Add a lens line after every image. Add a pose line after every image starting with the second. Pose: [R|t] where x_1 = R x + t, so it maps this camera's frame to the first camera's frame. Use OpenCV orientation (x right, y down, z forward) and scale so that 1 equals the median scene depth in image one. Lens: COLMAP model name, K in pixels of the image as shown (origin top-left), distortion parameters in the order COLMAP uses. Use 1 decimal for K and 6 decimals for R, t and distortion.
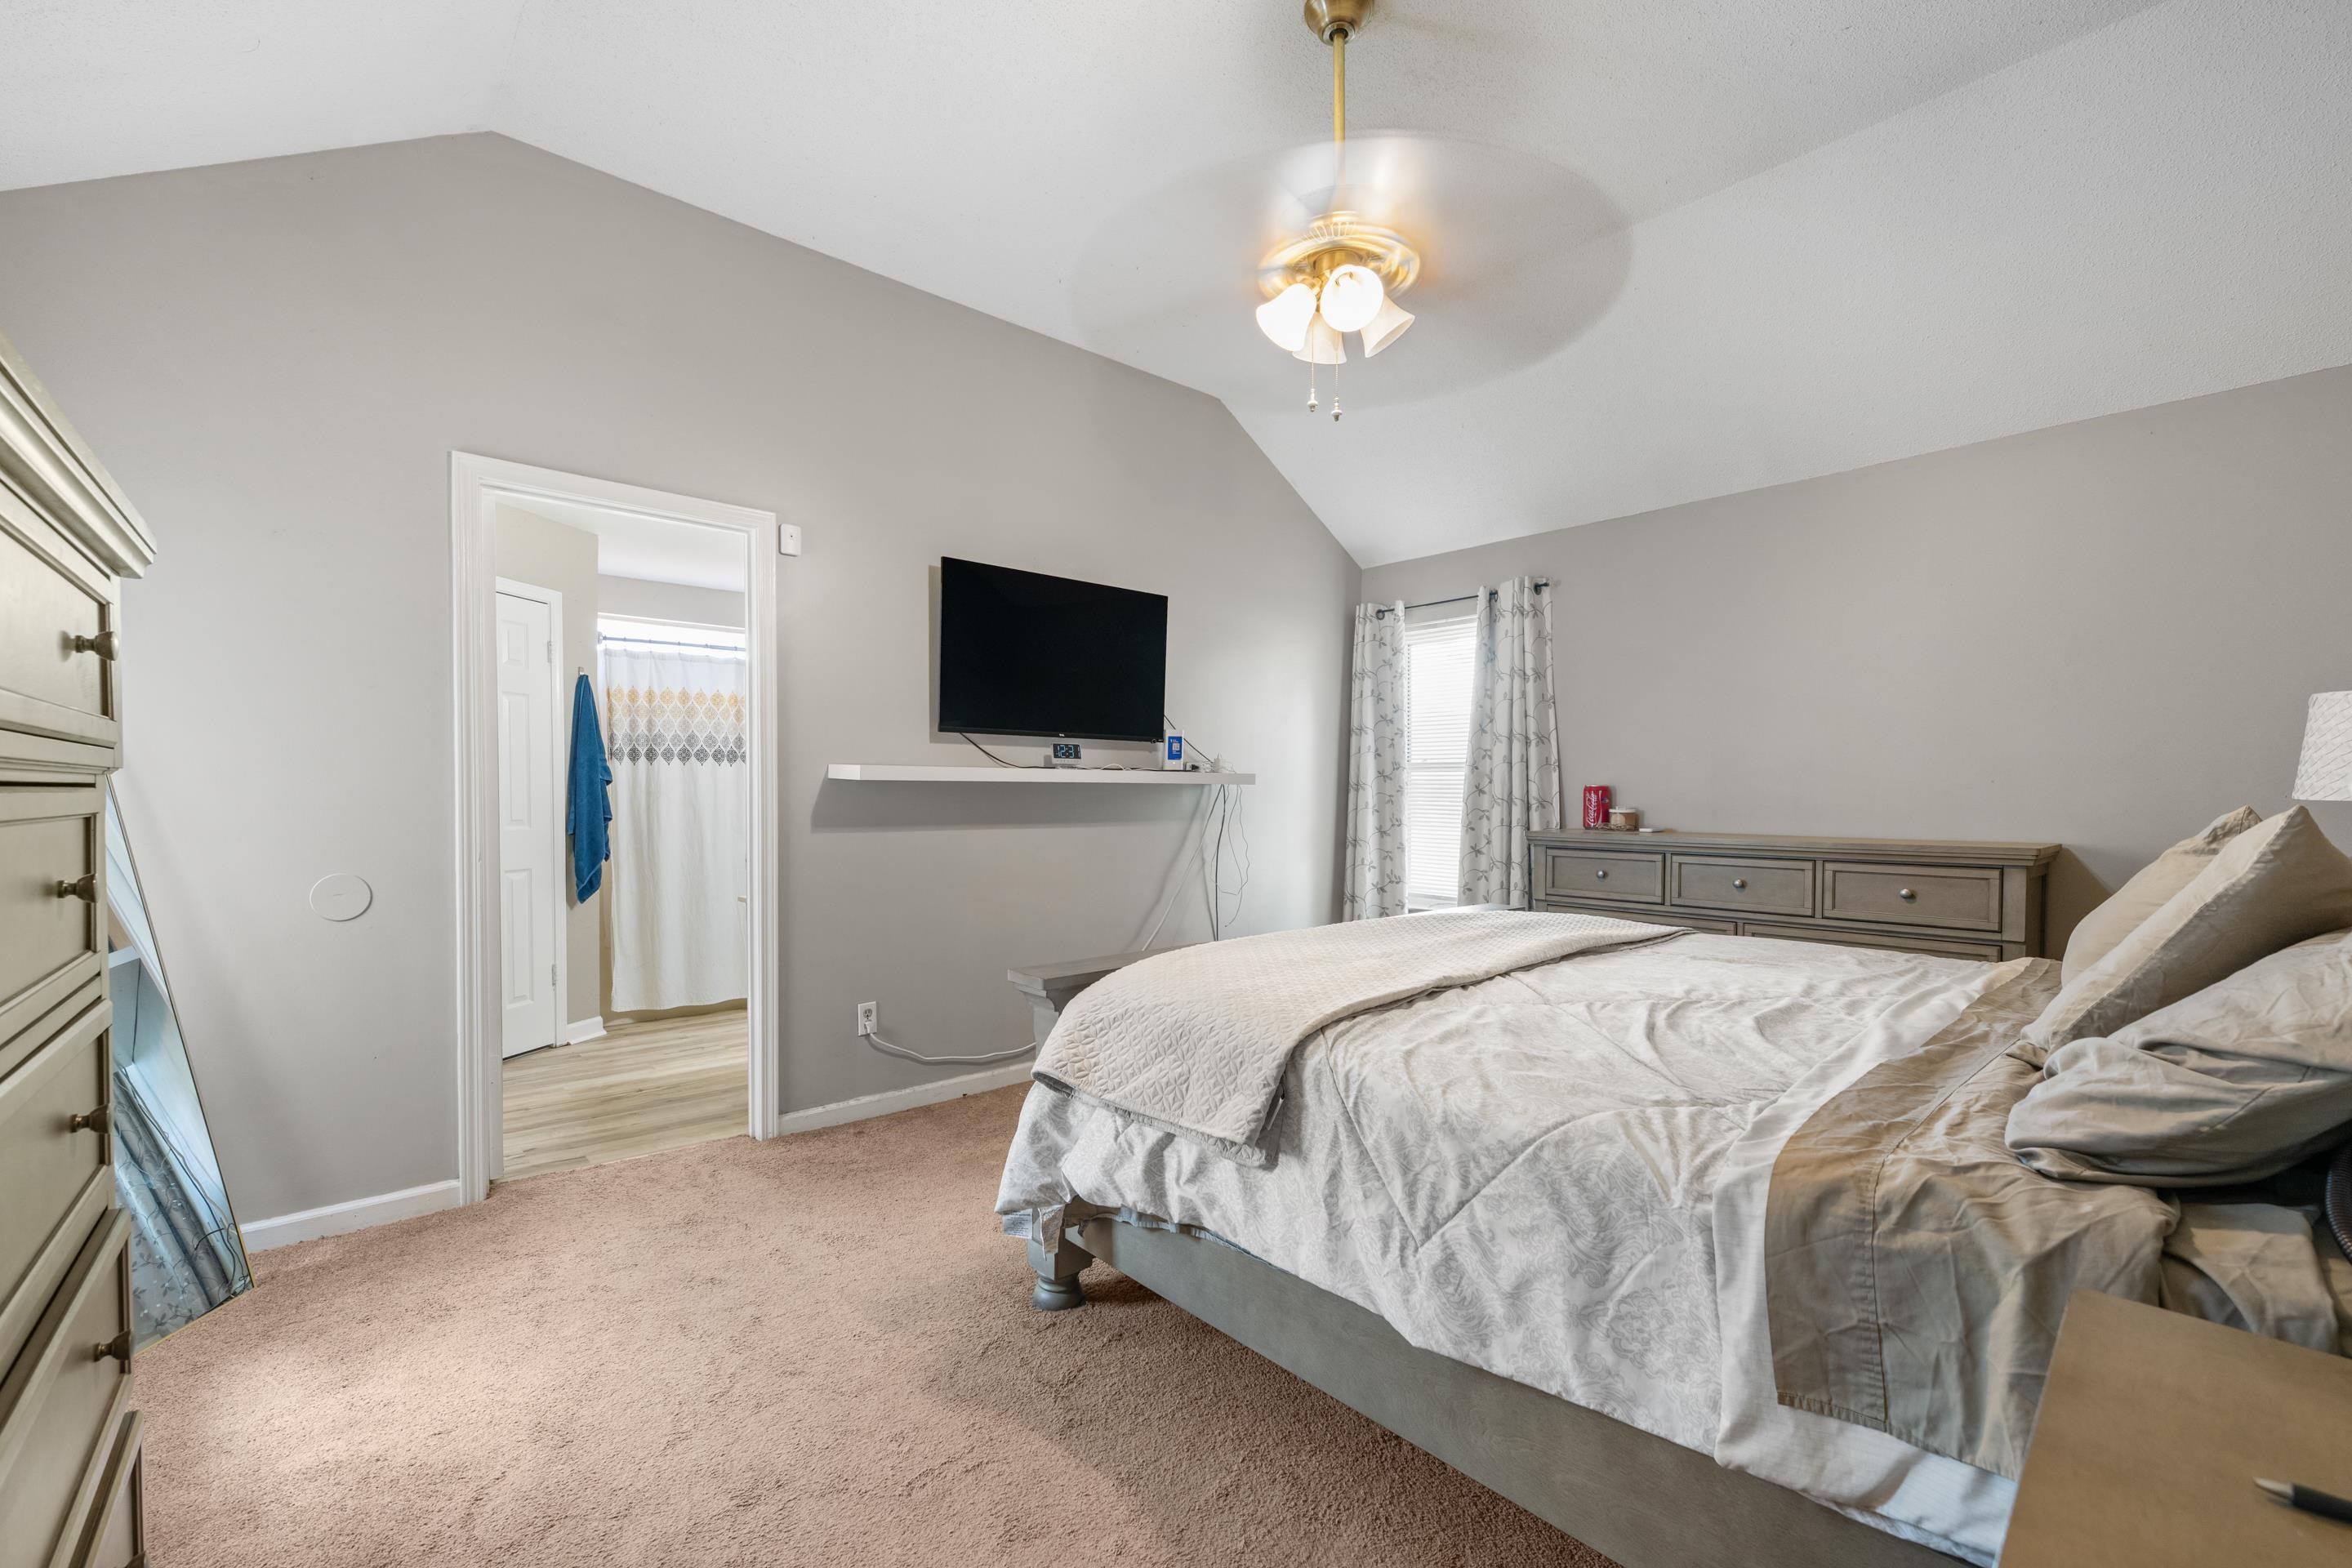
lens RADIAL K [[962.8, 0, 1163.8], [0, 962.8, 796.7], [0, 0, 1]] dist [0.002640, 0.000197]
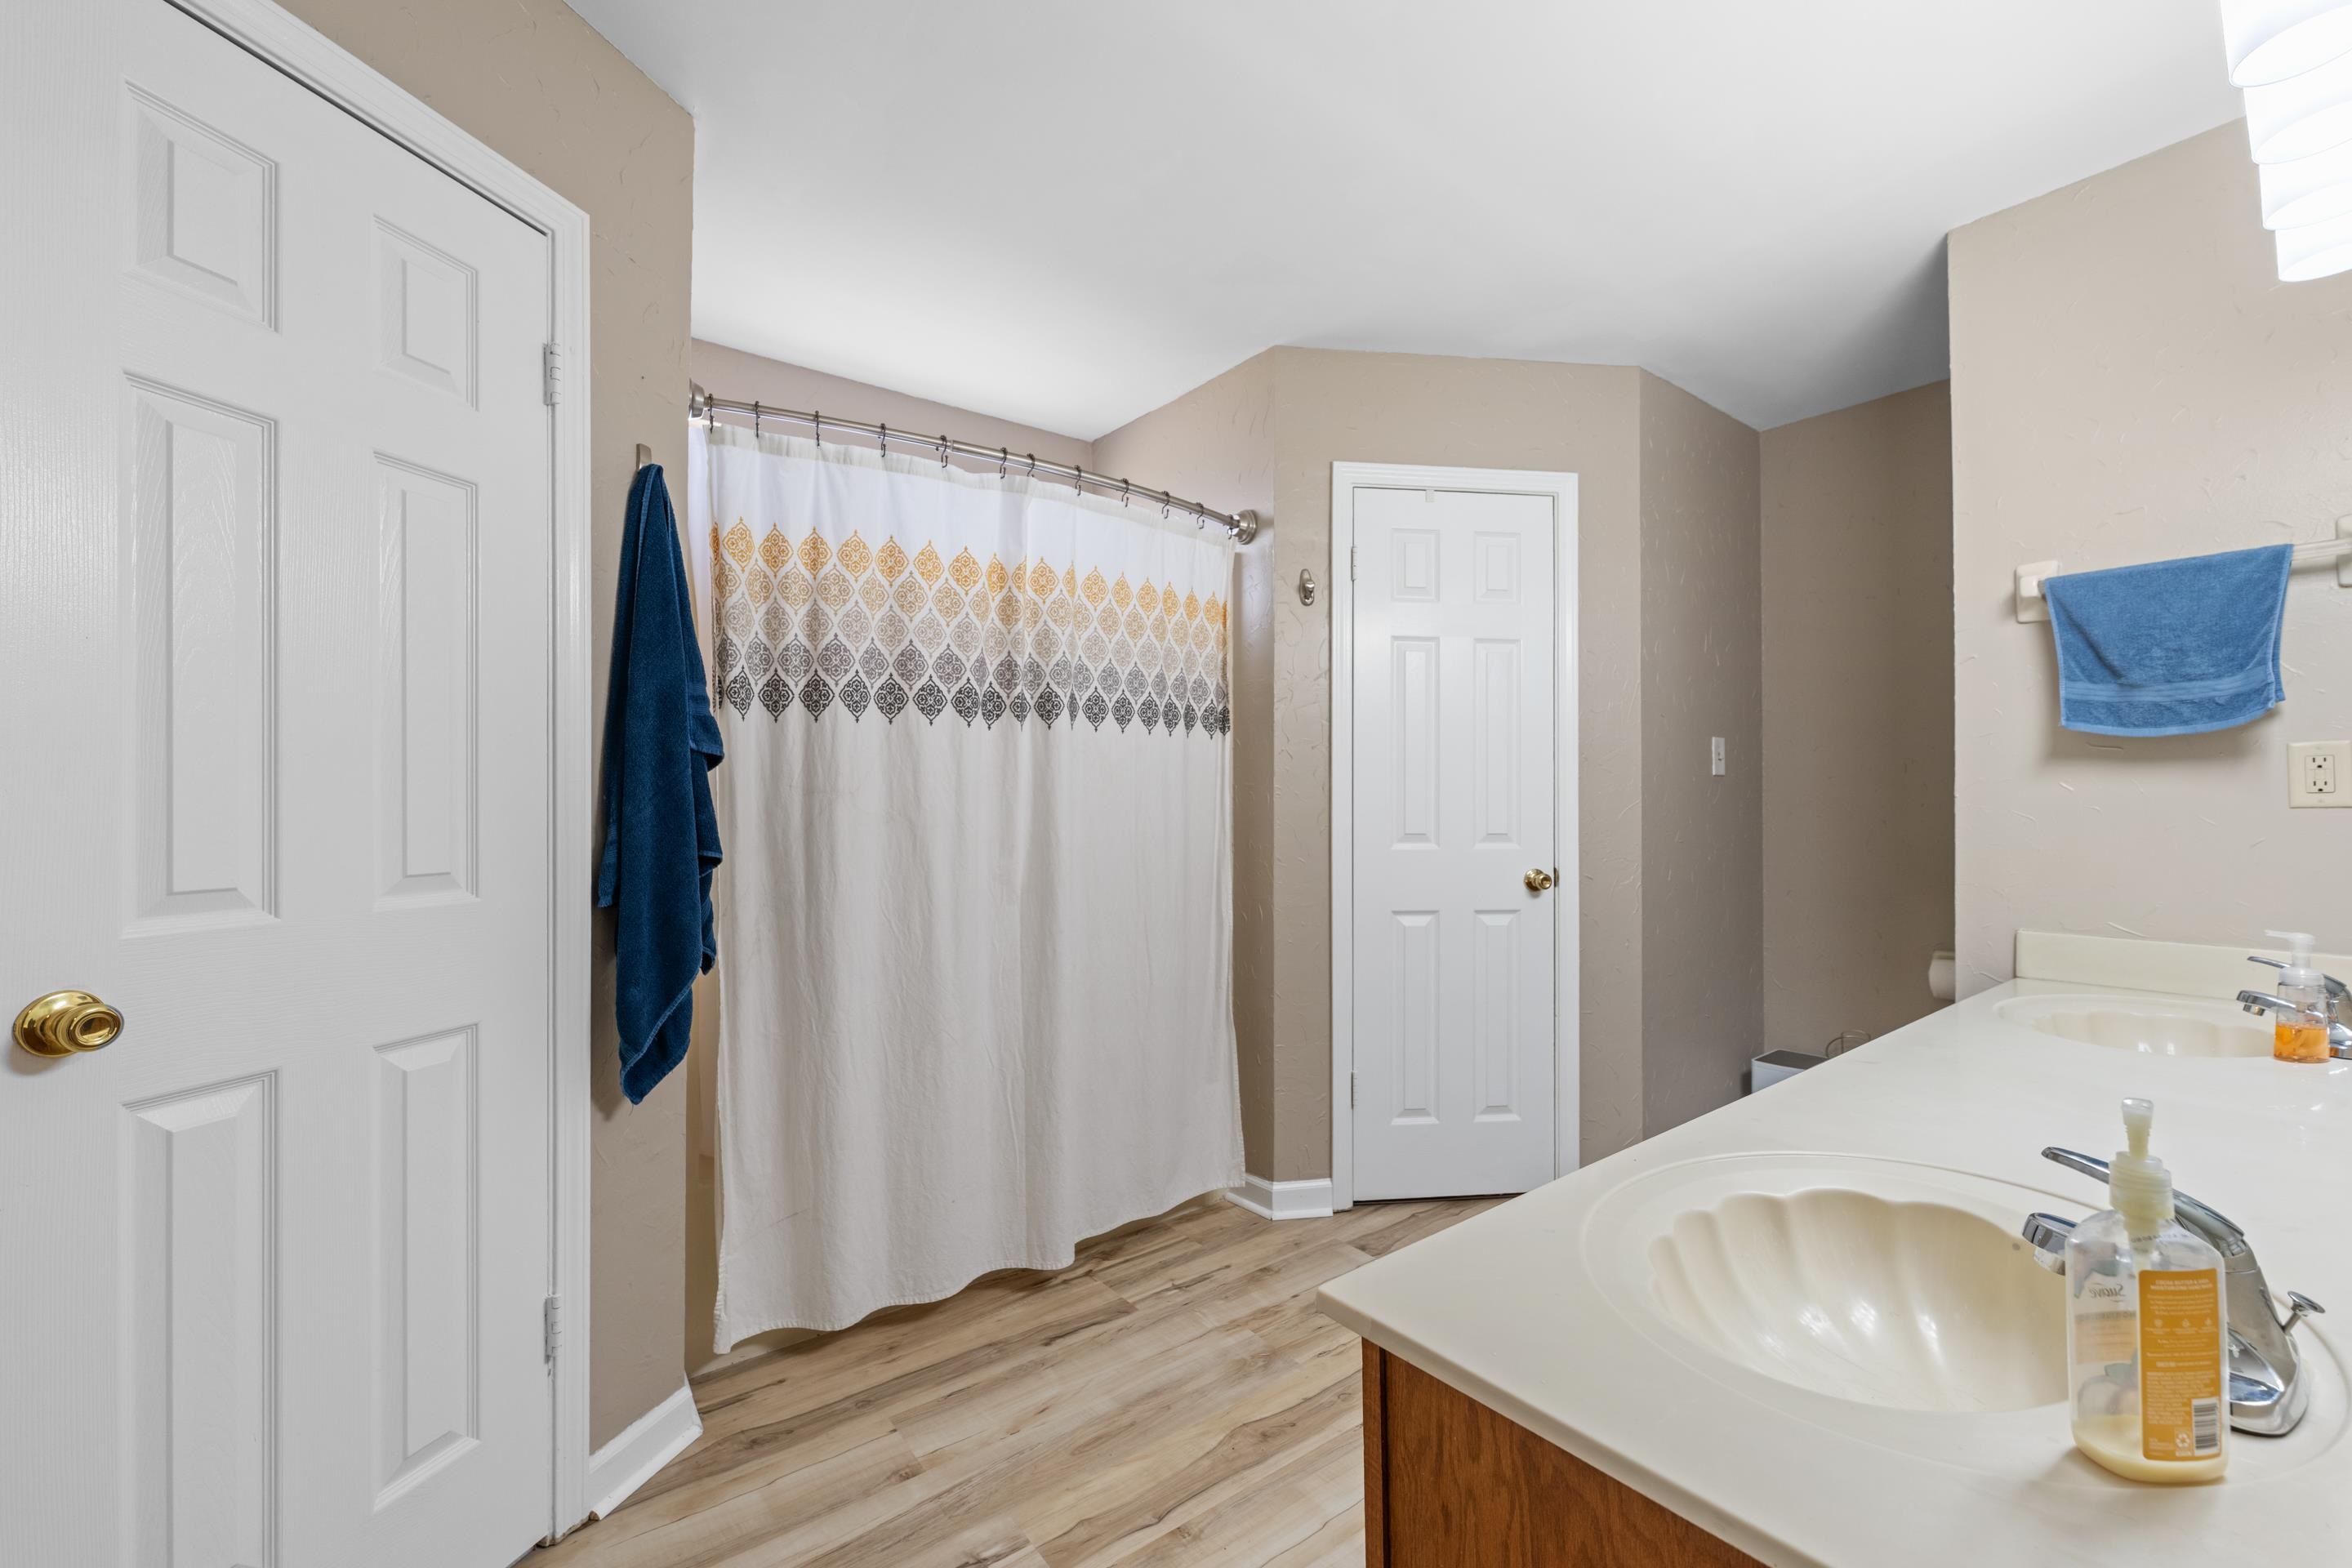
lens RADIAL K [[962.8, 0, 1189.6], [0, 962.8, 784.7], [0, 0, 1]] dist [0.002640, 0.000197]
pose [[0.997538, 0.000276, -0.070124, -0.348528], [-0.001438, 0.999862, -0.016528, 0.000136], [0.070109, 0.016588, 0.997401, 0.610373]]
